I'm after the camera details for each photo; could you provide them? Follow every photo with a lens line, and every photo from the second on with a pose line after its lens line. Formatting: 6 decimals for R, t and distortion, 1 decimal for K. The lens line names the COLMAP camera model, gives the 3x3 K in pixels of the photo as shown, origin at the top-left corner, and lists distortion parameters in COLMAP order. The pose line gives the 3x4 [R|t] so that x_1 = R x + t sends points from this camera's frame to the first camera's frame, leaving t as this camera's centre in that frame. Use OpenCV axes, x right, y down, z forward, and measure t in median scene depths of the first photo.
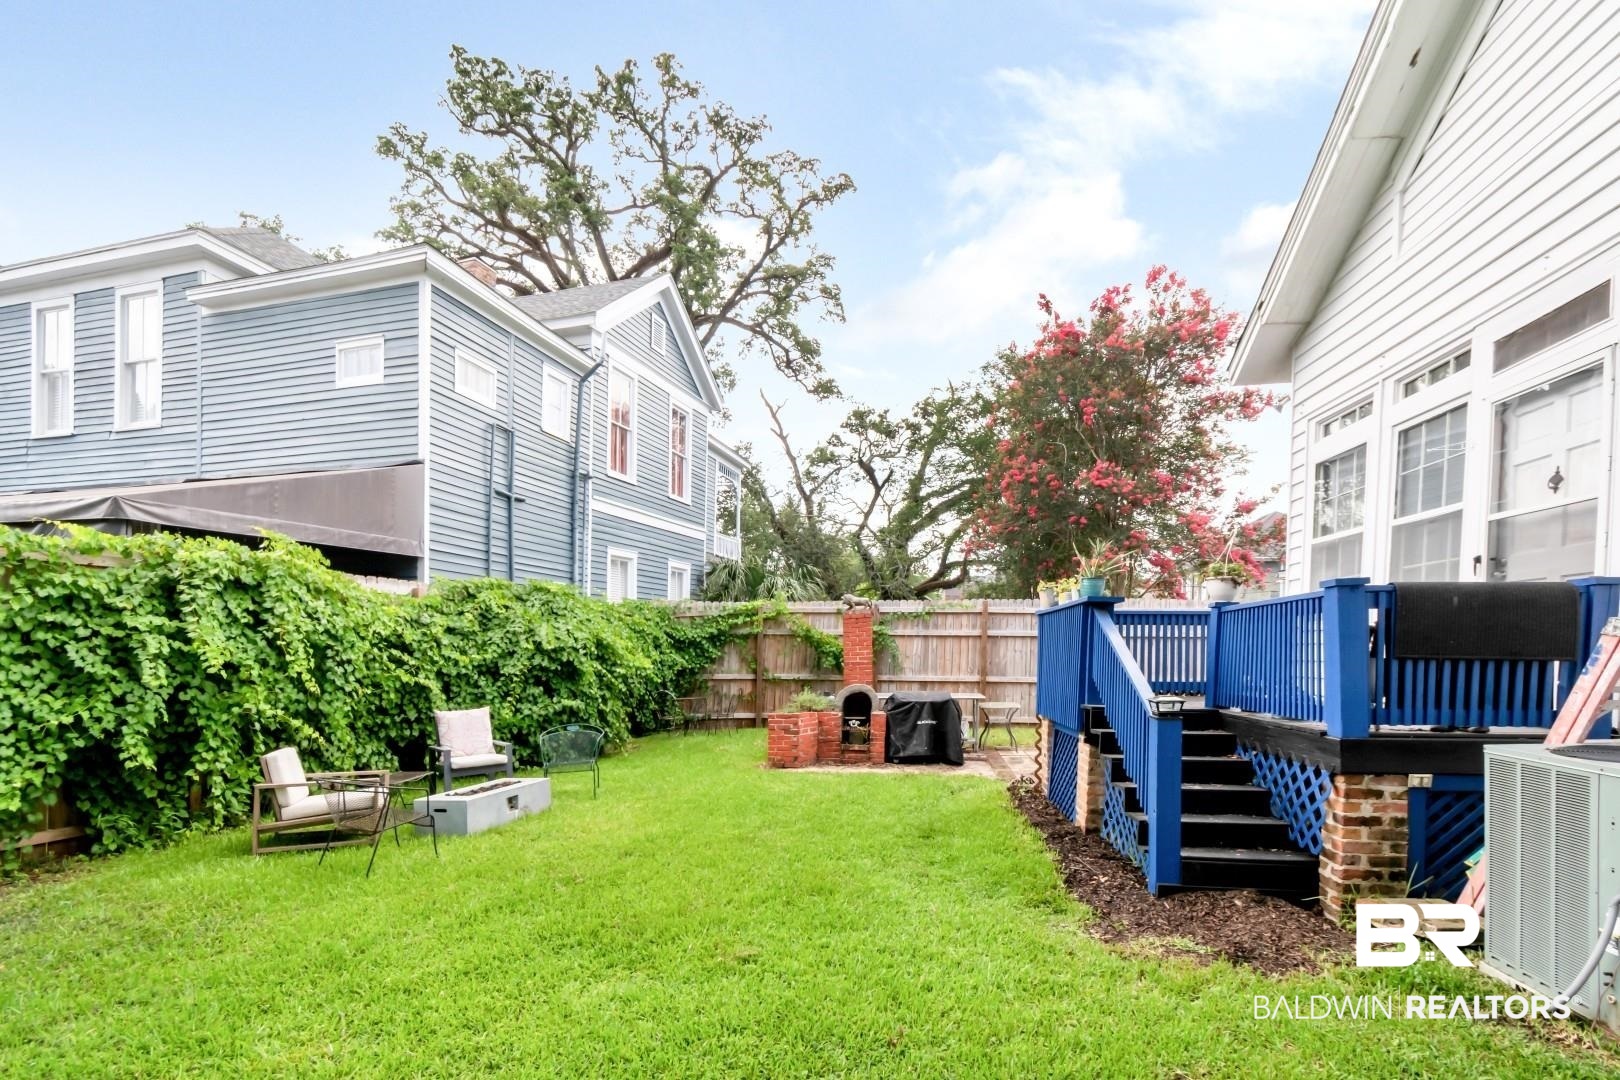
lens RADIAL K [[764.9, 0, 829.8], [0, 764.9, 632.0], [0, 0, 1]] dist [0.004498, -0.000728]
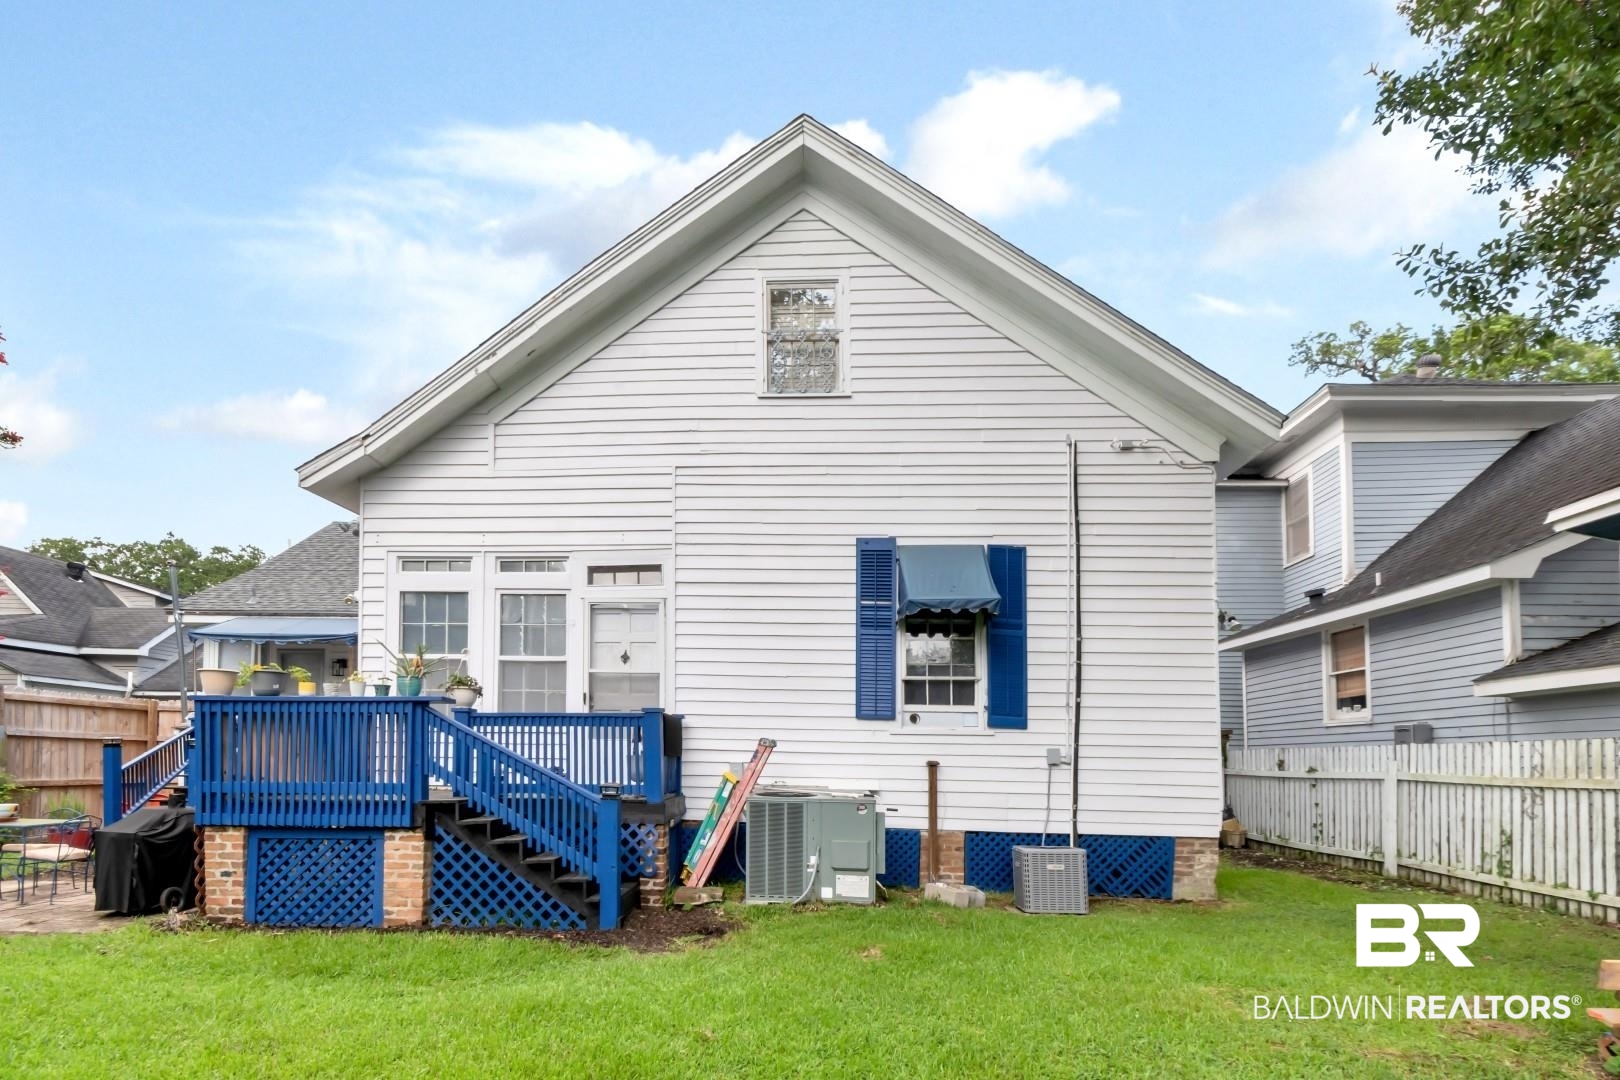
lens RADIAL K [[816.9, 0, 760.7], [0, 816.9, 733.2], [0, 0, 1]] dist [0.003001, 0.000066]
pose [[-0.061671, 0.024811, 0.997788, -0.356969], [-0.036834, 0.998953, -0.027117, 0.006885], [-0.997417, -0.038425, -0.060693, 0.268786]]
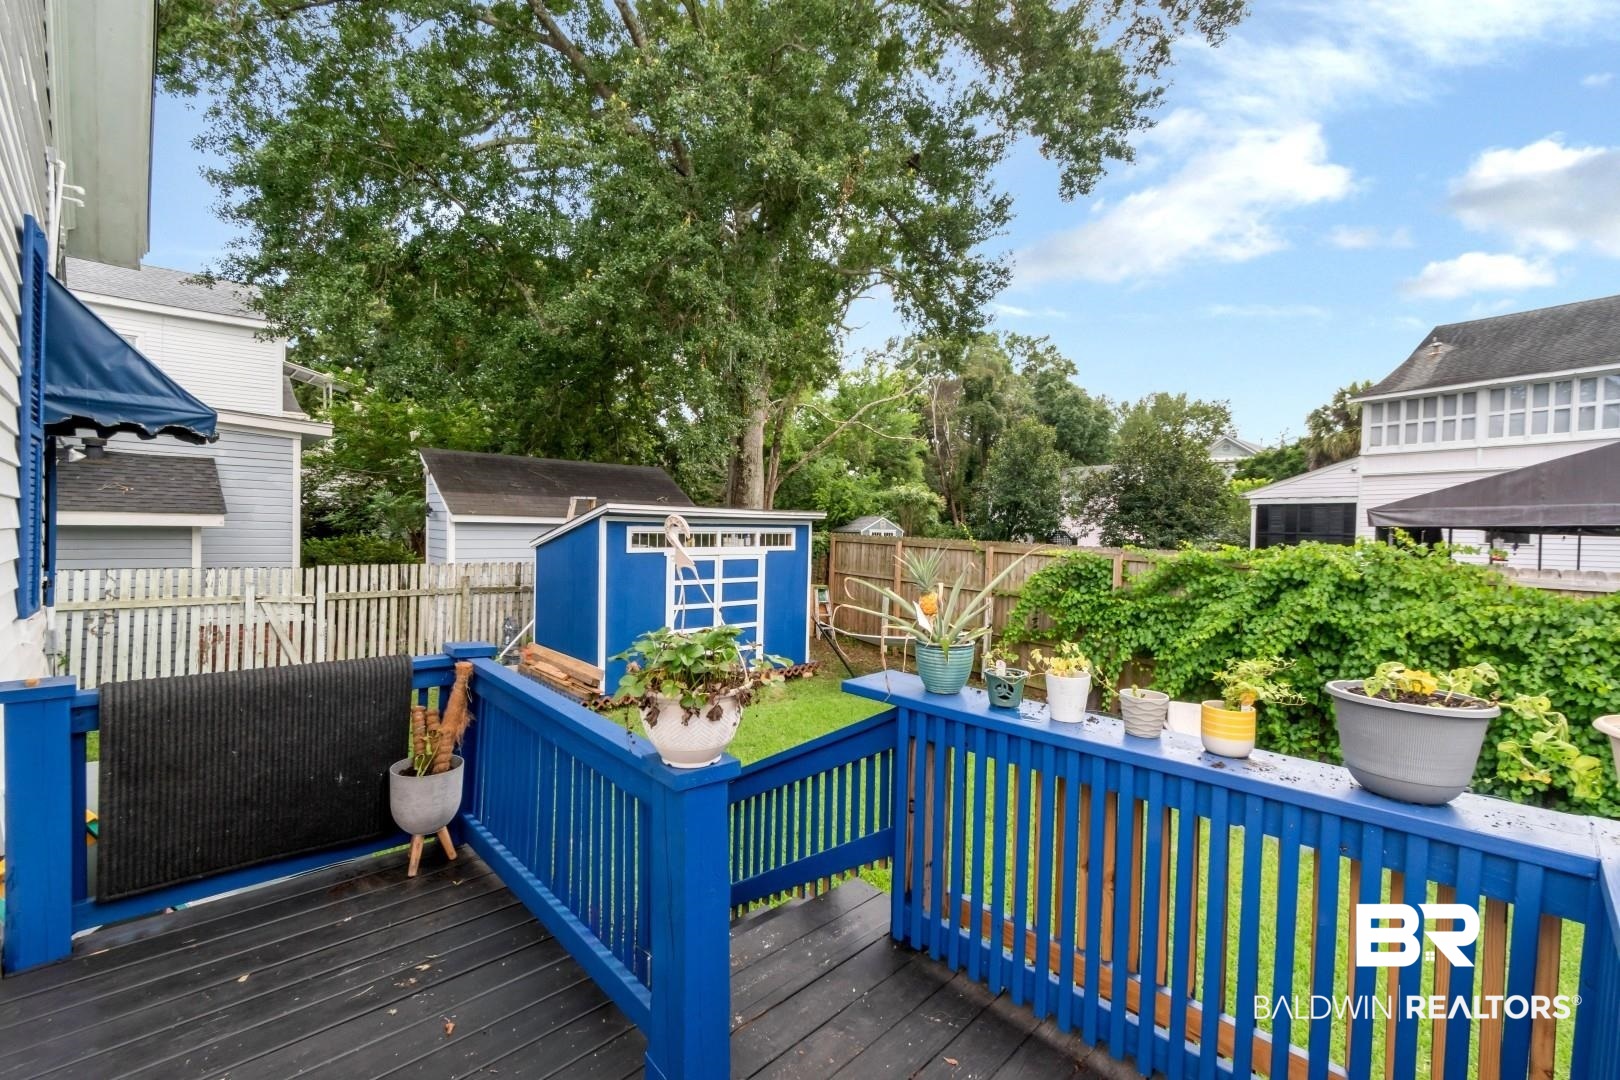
lens RADIAL K [[710.2, 0, 810.0], [0, 710.2, 540.0], [0, 0, 1]] dist [0.007272, -0.000021]
pose [[-0.630546, -0.010921, -0.776075, 0.298427], [-0.012987, 0.999909, -0.003519, -0.055823], [0.776043, 0.007860, -0.630630, 0.527483]]
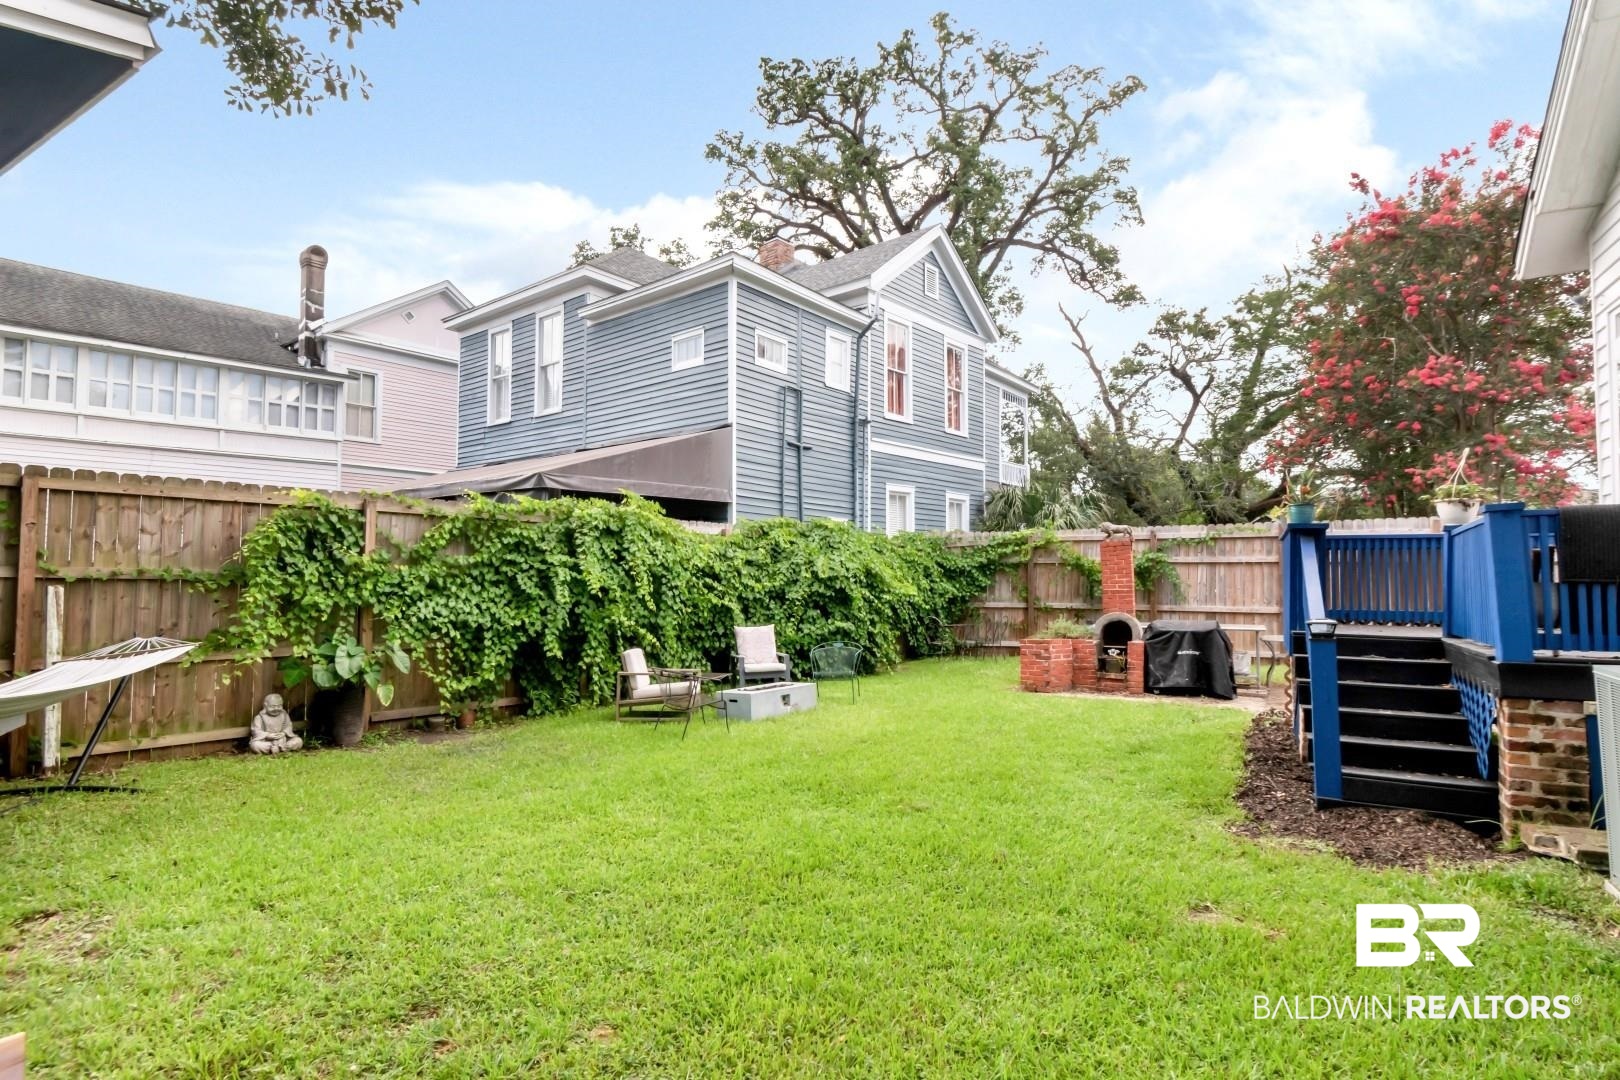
lens RADIAL K [[818.9, 0, 816.4], [0, 818.9, 514.7], [0, 0, 1]] dist [-0.003136, 0.000292]
pose [[0.917964, -0.032648, -0.395317, 0.080687], [0.010320, 0.998235, -0.058477, -0.000479], [0.396529, 0.049601, 0.916681, -0.105634]]
